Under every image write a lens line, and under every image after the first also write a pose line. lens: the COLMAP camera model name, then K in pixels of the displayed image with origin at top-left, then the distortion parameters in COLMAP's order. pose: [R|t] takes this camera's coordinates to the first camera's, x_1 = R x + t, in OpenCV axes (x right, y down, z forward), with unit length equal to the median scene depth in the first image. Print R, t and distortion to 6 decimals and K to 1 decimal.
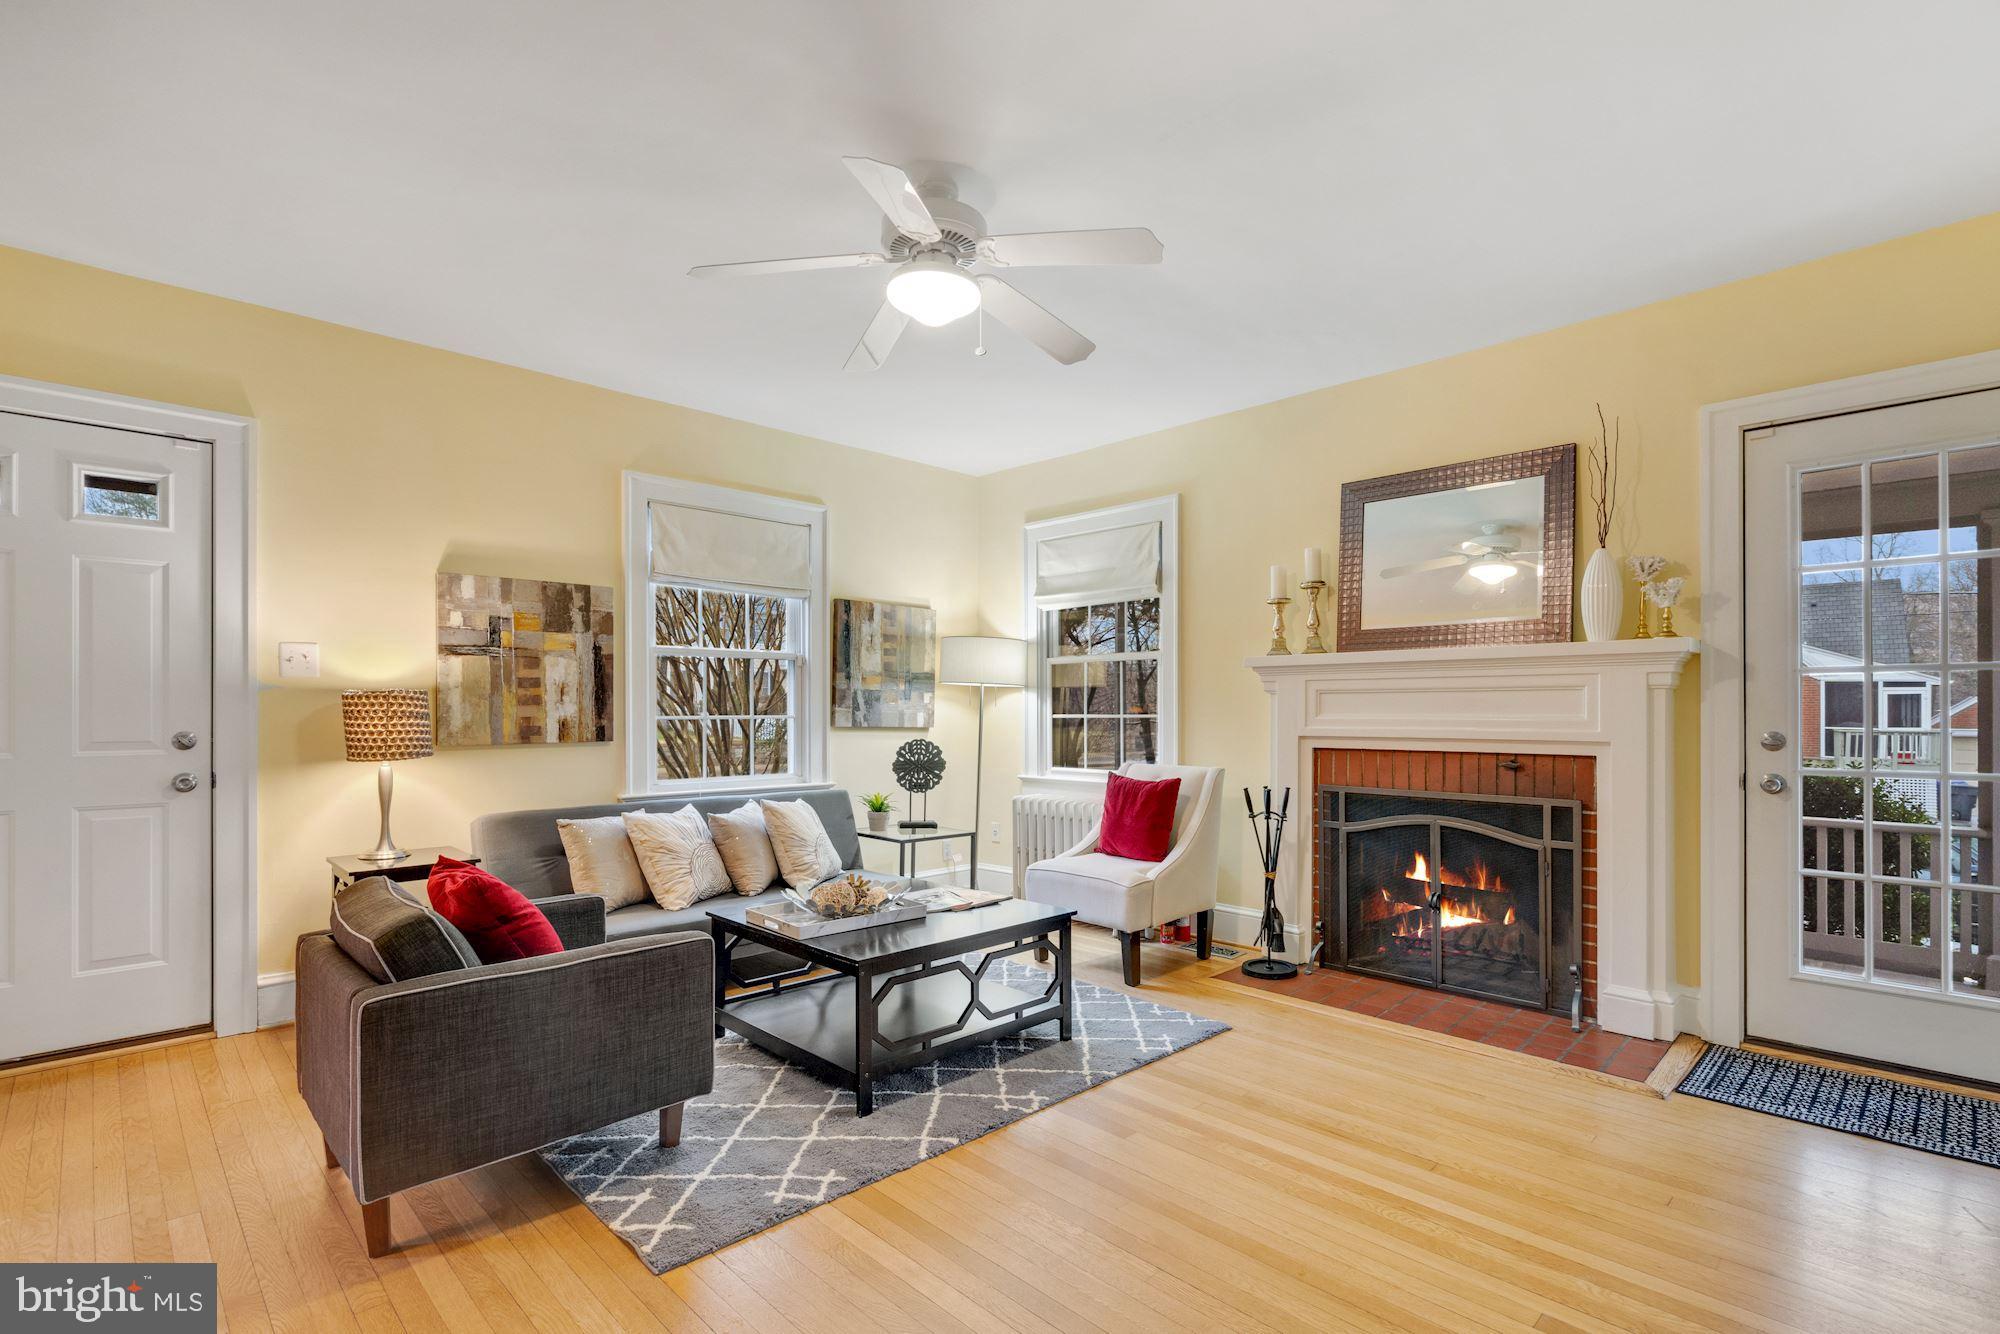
lens RADIAL K [[939.4, 0, 995.8], [0, 939.4, 708.0], [0, 0, 1]] dist [0.000322, 0.000584]
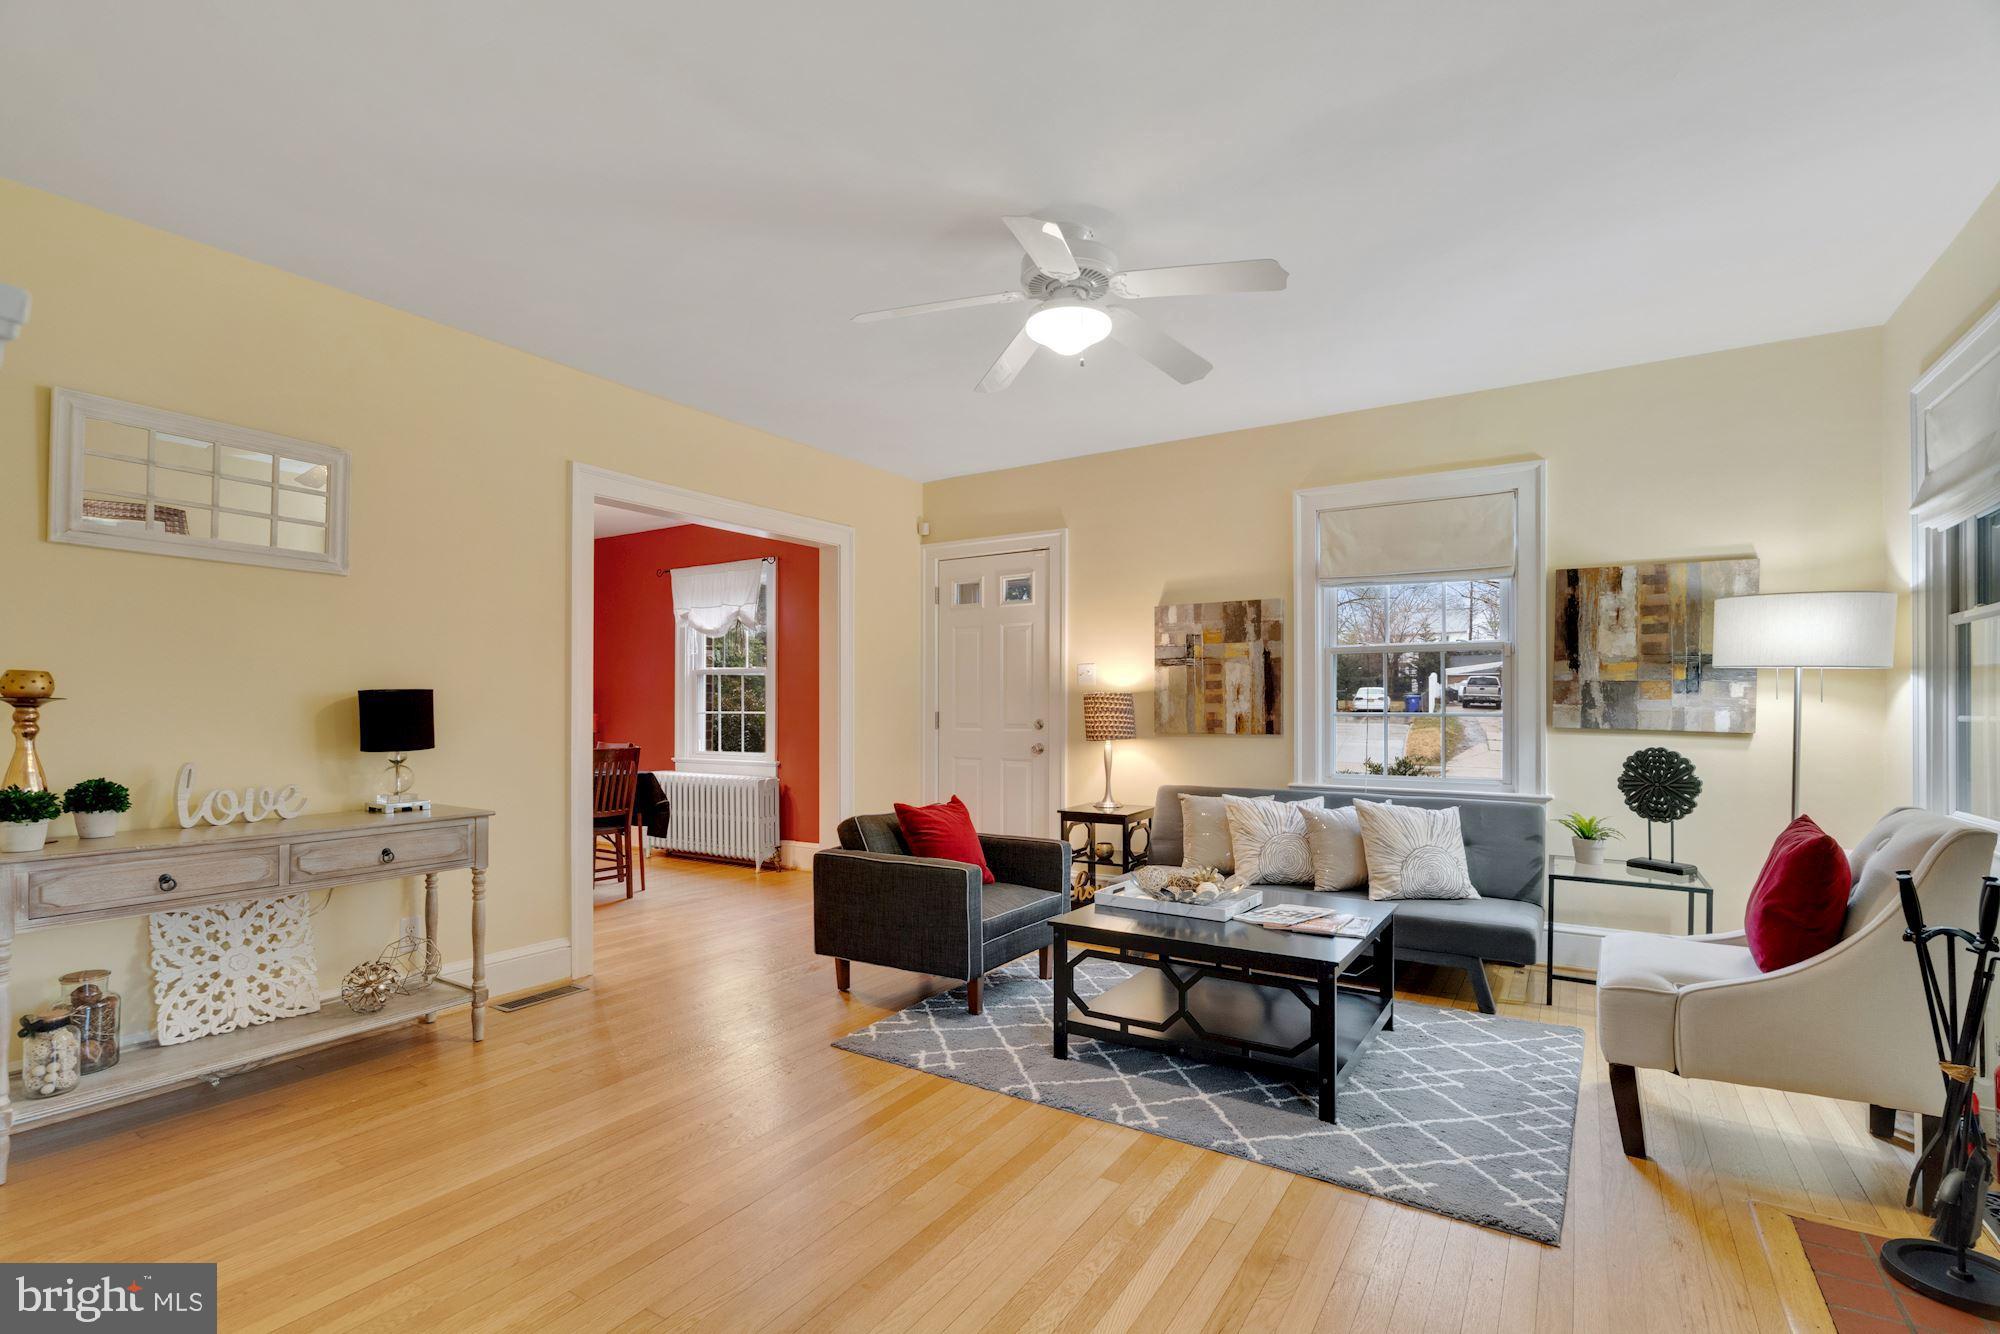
lens RADIAL K [[910.3, 0, 996.1], [0, 910.3, 703.0], [0, 0, 1]] dist [0.002449, 0.000628]
pose [[0.227684, -0.002607, -0.973732, 0.603687], [0.001588, 0.999996, -0.002306, -0.000516], [0.973734, -0.001021, 0.227687, 0.432922]]
